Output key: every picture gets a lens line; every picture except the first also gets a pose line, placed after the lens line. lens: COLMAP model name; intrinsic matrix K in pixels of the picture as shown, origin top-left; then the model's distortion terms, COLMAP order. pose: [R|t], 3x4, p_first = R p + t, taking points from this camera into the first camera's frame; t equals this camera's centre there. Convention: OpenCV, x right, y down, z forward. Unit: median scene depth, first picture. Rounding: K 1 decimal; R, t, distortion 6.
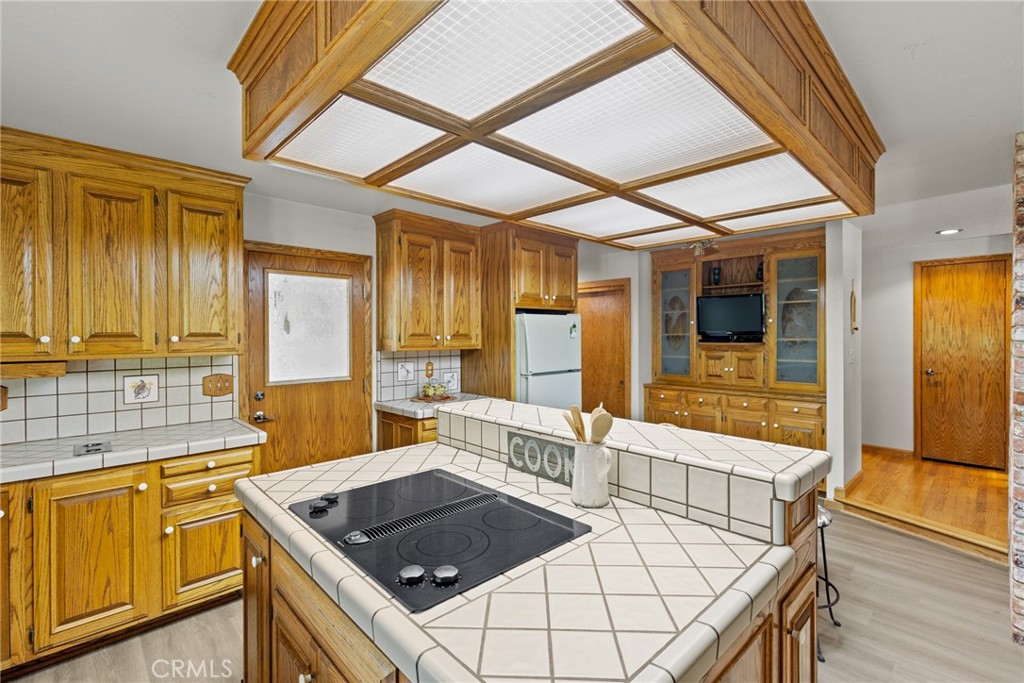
lens RADIAL K [[461.9, 0, 508.4], [0, 461.9, 337.6], [0, 0, 1]] dist [-0.012772, -0.000363]
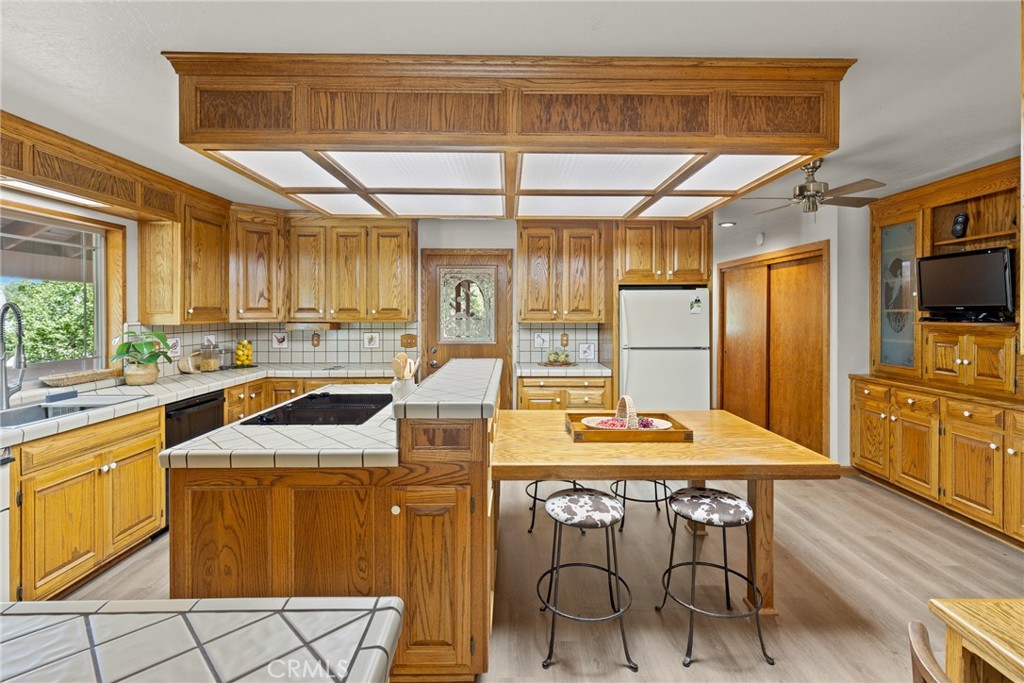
lens RADIAL K [[461.9, 0, 498.5], [0, 461.9, 306.7], [0, 0, 1]] dist [-0.012772, -0.000363]
pose [[0.719260, -0.003955, -0.694729, 0.526484], [-0.007906, 0.999872, -0.013876, 0.002886], [0.694696, 0.015473, 0.719137, 0.042974]]
